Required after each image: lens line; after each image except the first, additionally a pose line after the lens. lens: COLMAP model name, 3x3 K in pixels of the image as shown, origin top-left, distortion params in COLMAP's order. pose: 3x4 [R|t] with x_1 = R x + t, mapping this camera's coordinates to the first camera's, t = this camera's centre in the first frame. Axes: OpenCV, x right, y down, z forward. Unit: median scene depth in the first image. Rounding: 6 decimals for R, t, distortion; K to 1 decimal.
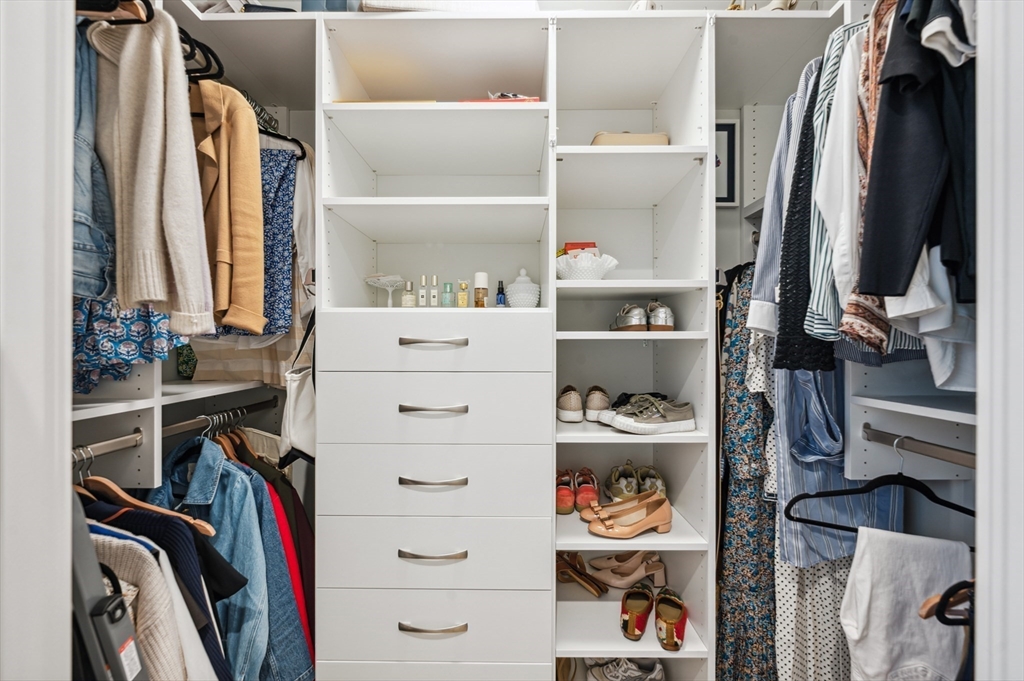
lens RADIAL K [[405.8, 0, 512.0], [0, 405.8, 340.5], [0, 0, 1]] dist [-0.002856, 0.000078]
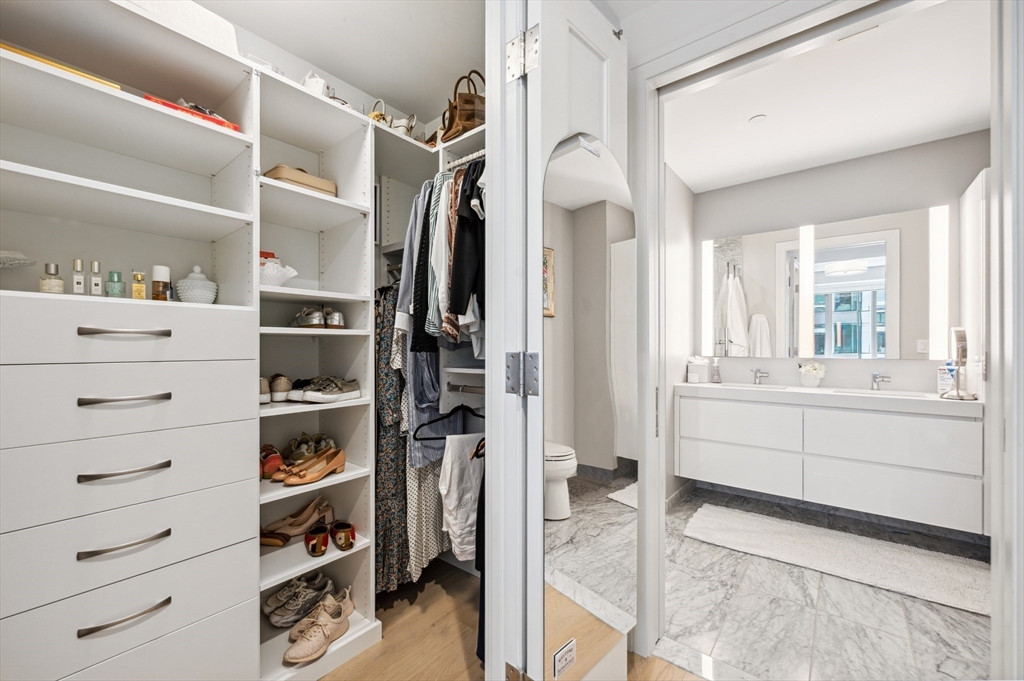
lens RADIAL K [[409.5, 0, 511.4], [0, 409.5, 343.8], [0, 0, 1]] dist [-0.000797, 0.000053]
pose [[0.622564, 0.003157, 0.782563, -0.384640], [-0.000210, 0.999993, -0.003867, 0.034435], [-0.782569, 0.002243, 0.622560, -0.365818]]
